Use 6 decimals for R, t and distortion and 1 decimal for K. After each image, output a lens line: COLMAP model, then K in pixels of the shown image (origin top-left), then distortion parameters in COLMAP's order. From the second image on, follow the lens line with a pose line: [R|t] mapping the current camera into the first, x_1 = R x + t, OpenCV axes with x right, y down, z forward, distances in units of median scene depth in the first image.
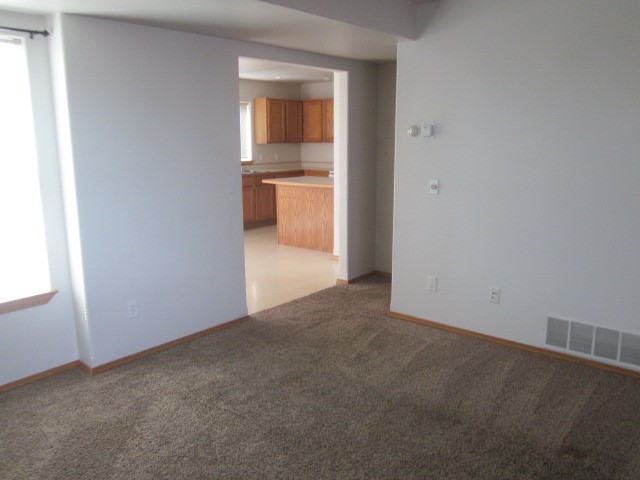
lens RADIAL K [[531.6, 0, 324.8], [0, 531.6, 239.6], [0, 0, 1]] dist [-0.059452, -0.001247]
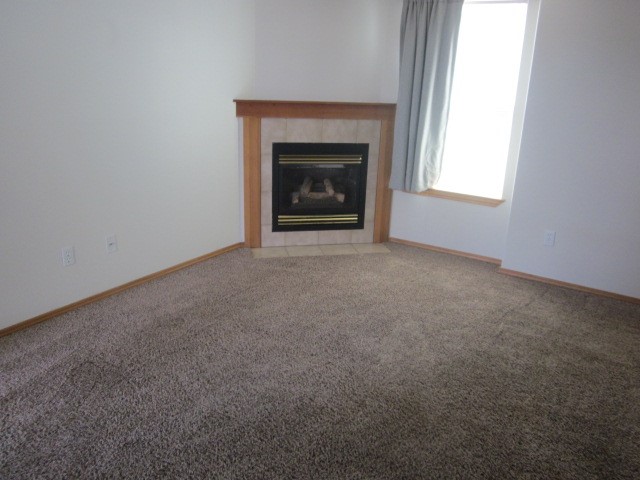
lens RADIAL K [[531.6, 0, 324.8], [0, 531.6, 239.6], [0, 0, 1]] dist [-0.059452, -0.001247]
pose [[0.122724, 0.306475, -0.943934, 0.667027], [-0.233834, 0.933276, 0.272613, -0.059948], [0.964500, 0.187267, 0.186200, 0.363743]]
